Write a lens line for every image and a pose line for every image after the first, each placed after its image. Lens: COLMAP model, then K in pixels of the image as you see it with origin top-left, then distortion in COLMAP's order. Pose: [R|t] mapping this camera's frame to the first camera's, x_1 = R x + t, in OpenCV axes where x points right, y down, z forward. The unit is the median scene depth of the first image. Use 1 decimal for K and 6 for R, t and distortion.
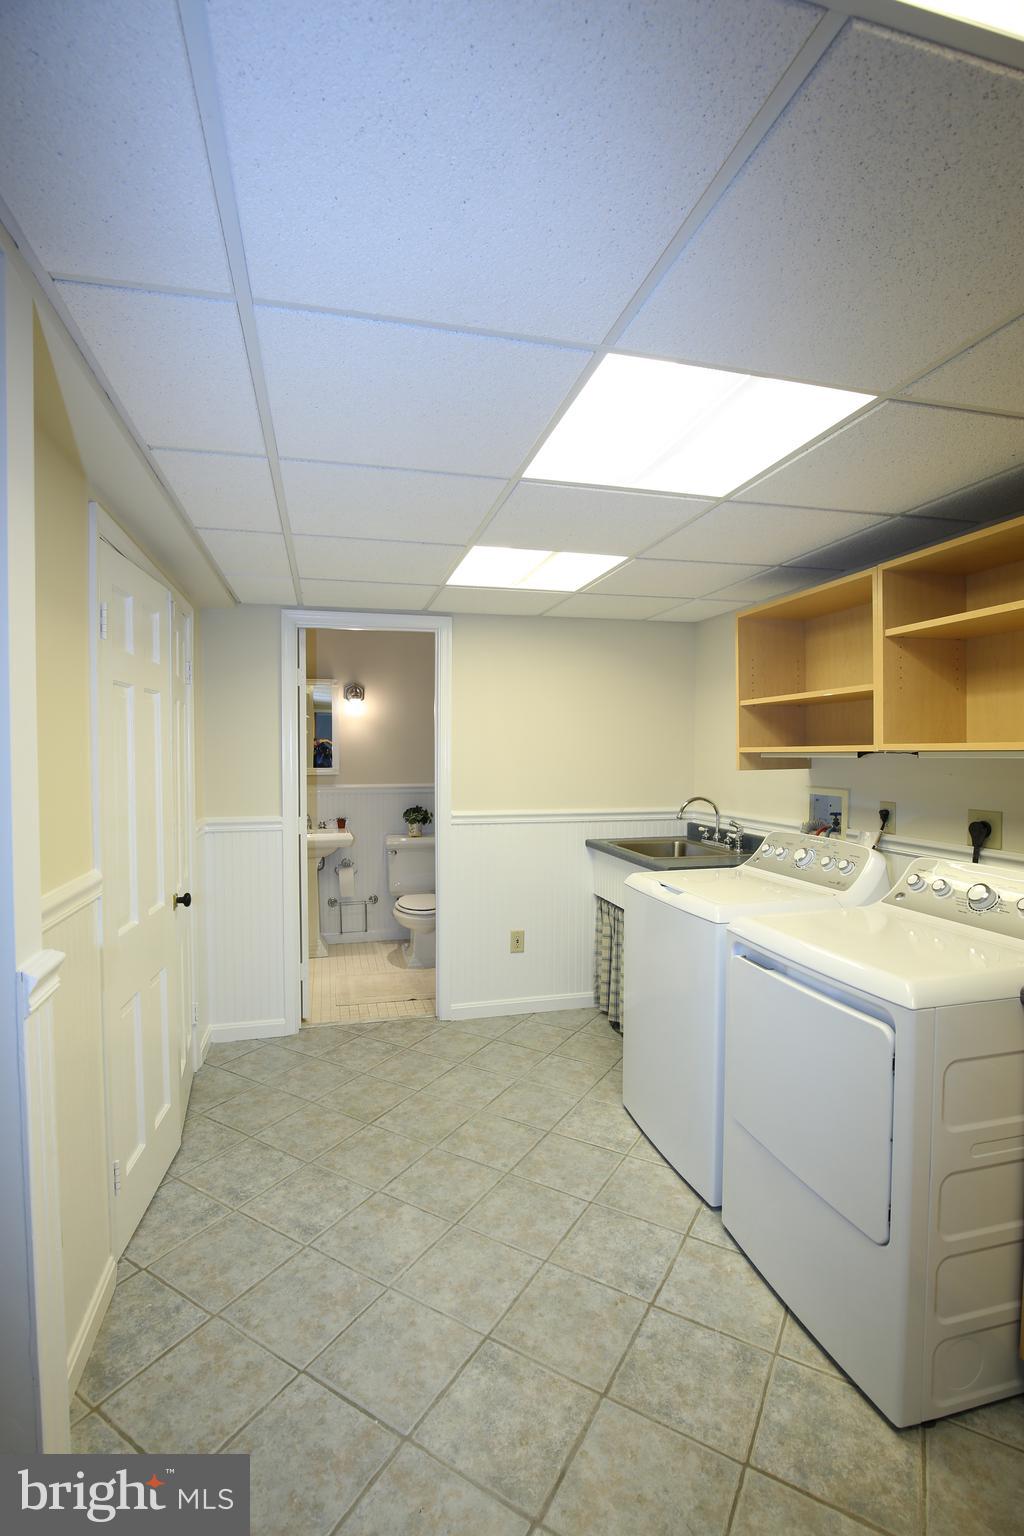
lens RADIAL K [[712.8, 0, 505.7], [0, 712.8, 768.0], [0, 0, 1]] dist [-0.014617, 0.001491]
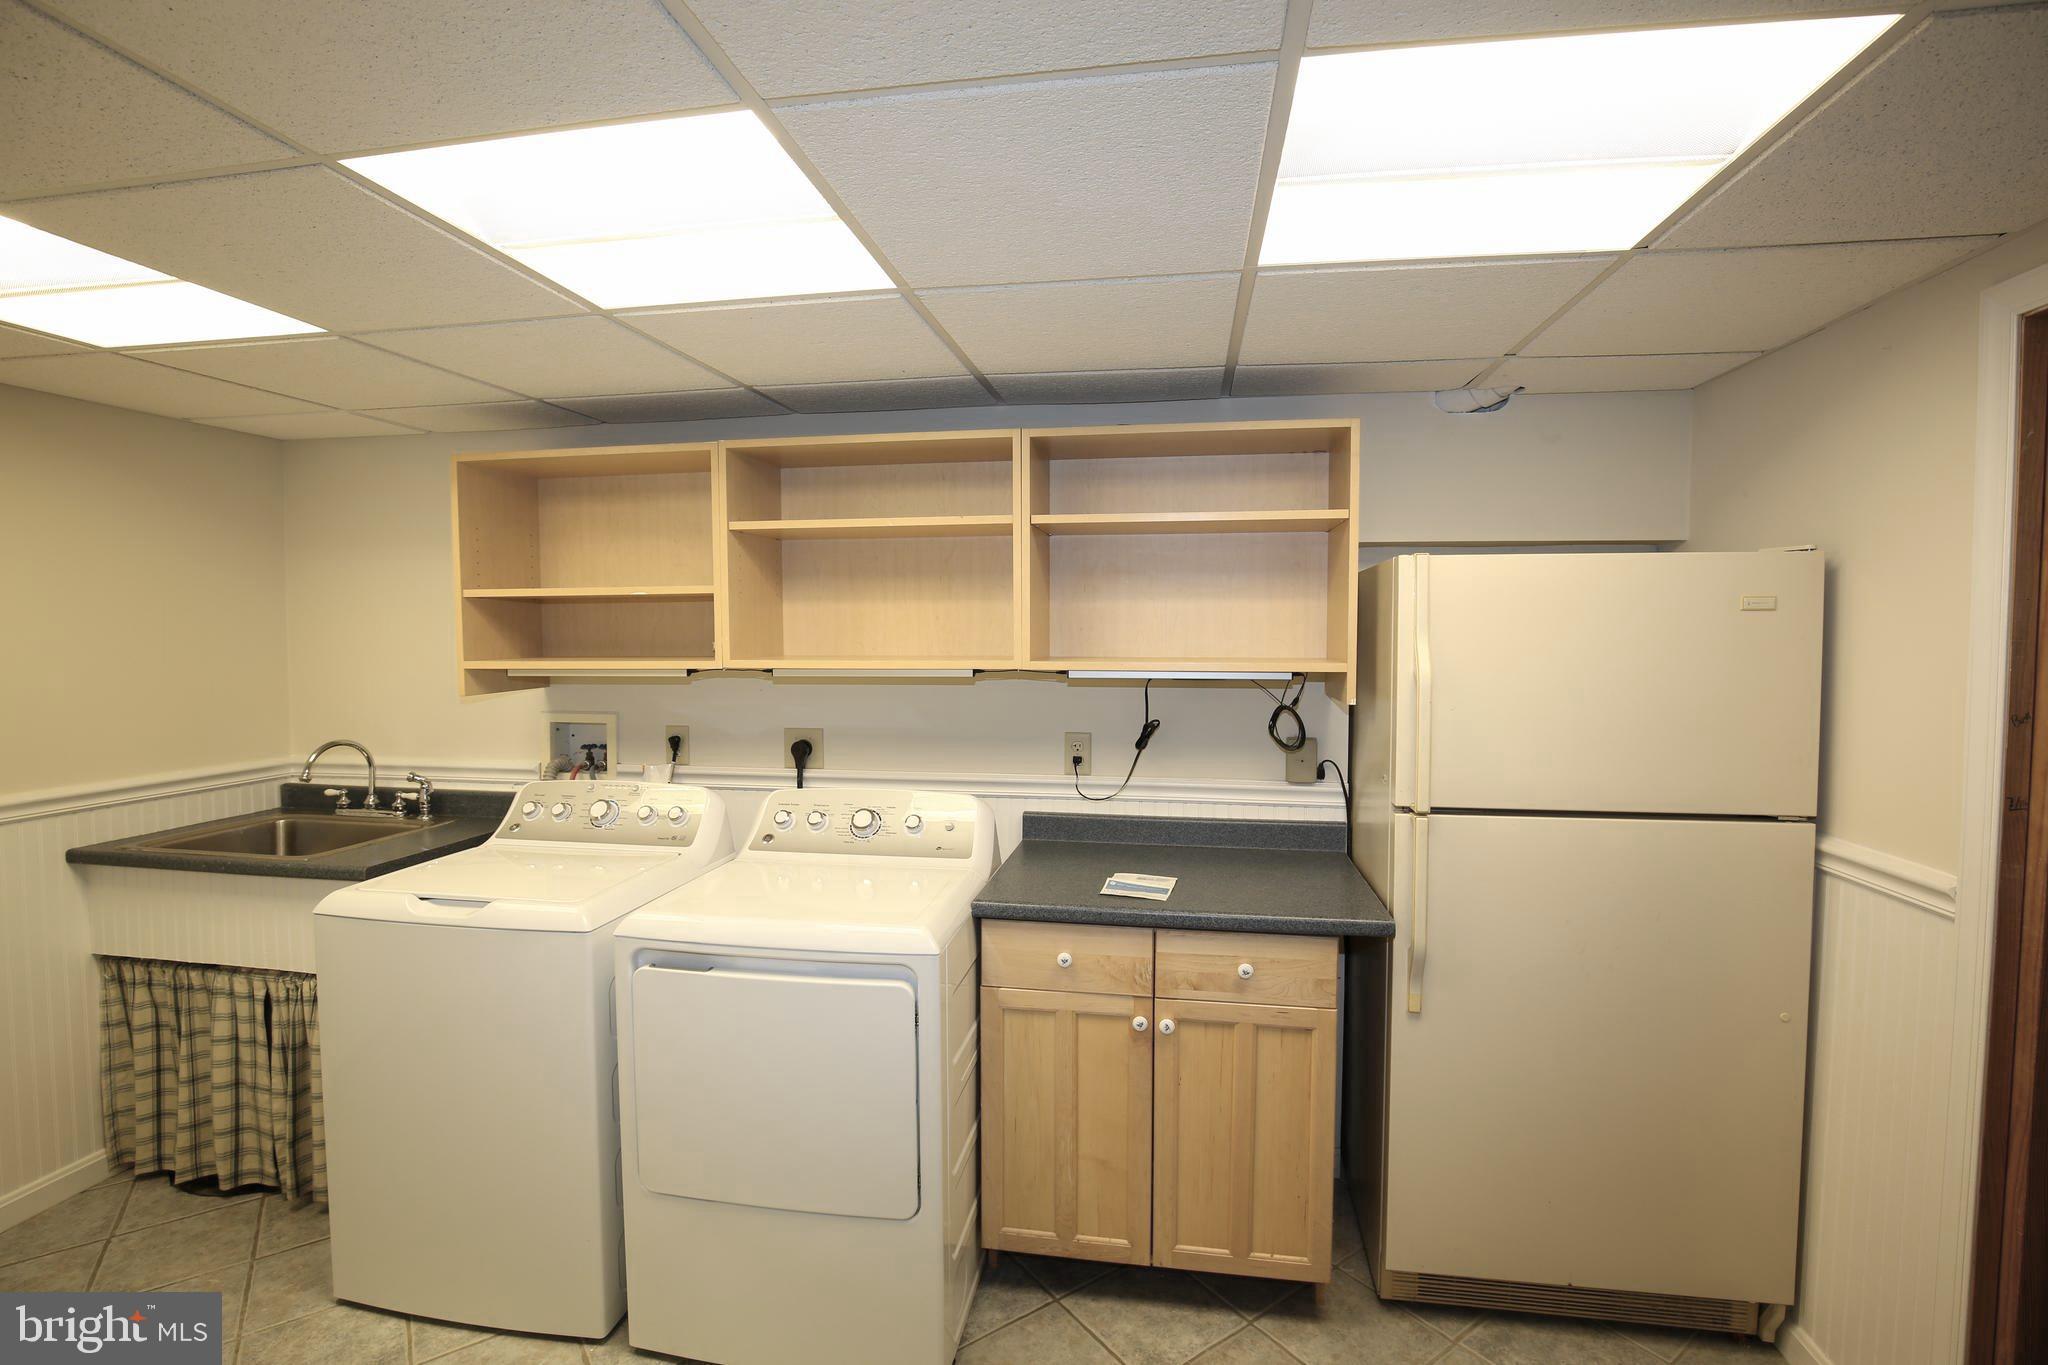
lens RADIAL K [[950.3, 0, 1014.3], [0, 950.3, 670.8], [0, 0, 1]] dist [-0.014617, 0.001491]
pose [[0.413598, -0.039540, 0.909601, -0.260671], [0.021189, 0.999204, 0.033800, -0.039888], [-0.910213, 0.005294, 0.414107, 0.187120]]
